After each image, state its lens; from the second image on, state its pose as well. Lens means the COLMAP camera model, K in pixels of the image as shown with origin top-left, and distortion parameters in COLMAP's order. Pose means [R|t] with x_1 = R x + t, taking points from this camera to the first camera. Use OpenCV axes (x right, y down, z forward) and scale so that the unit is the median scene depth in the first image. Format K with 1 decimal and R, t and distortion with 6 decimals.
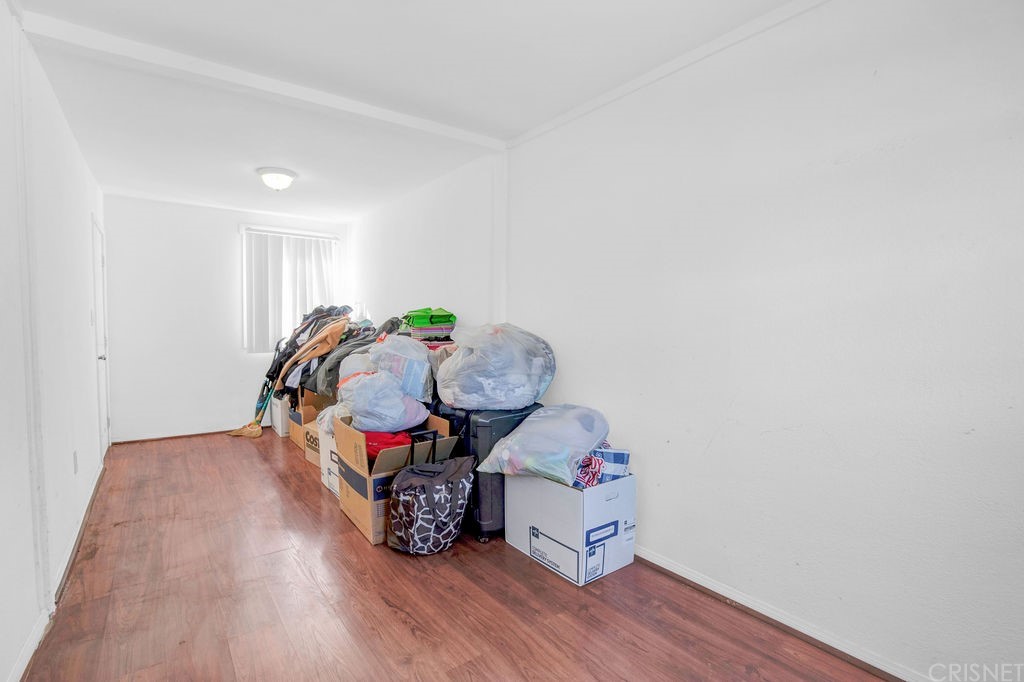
lens RADIAL K [[468.6, 0, 511.9], [0, 468.6, 338.0], [0, 0, 1]] dist [-0.020130, 0.001098]
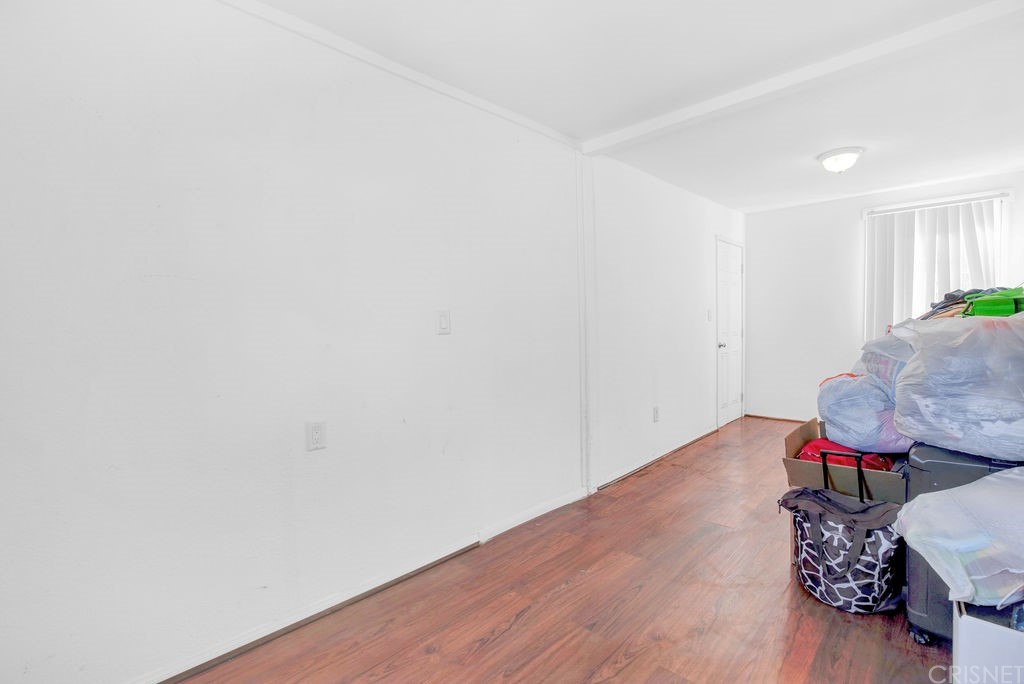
lens RADIAL K [[468.6, 0, 511.0], [0, 468.6, 339.6], [0, 0, 1]] dist [-0.020130, 0.001098]
pose [[0.165766, 0.028125, -0.985764, 0.479949], [-0.006927, 0.999602, 0.027354, -0.007821], [0.986141, 0.002294, 0.165895, 0.316632]]
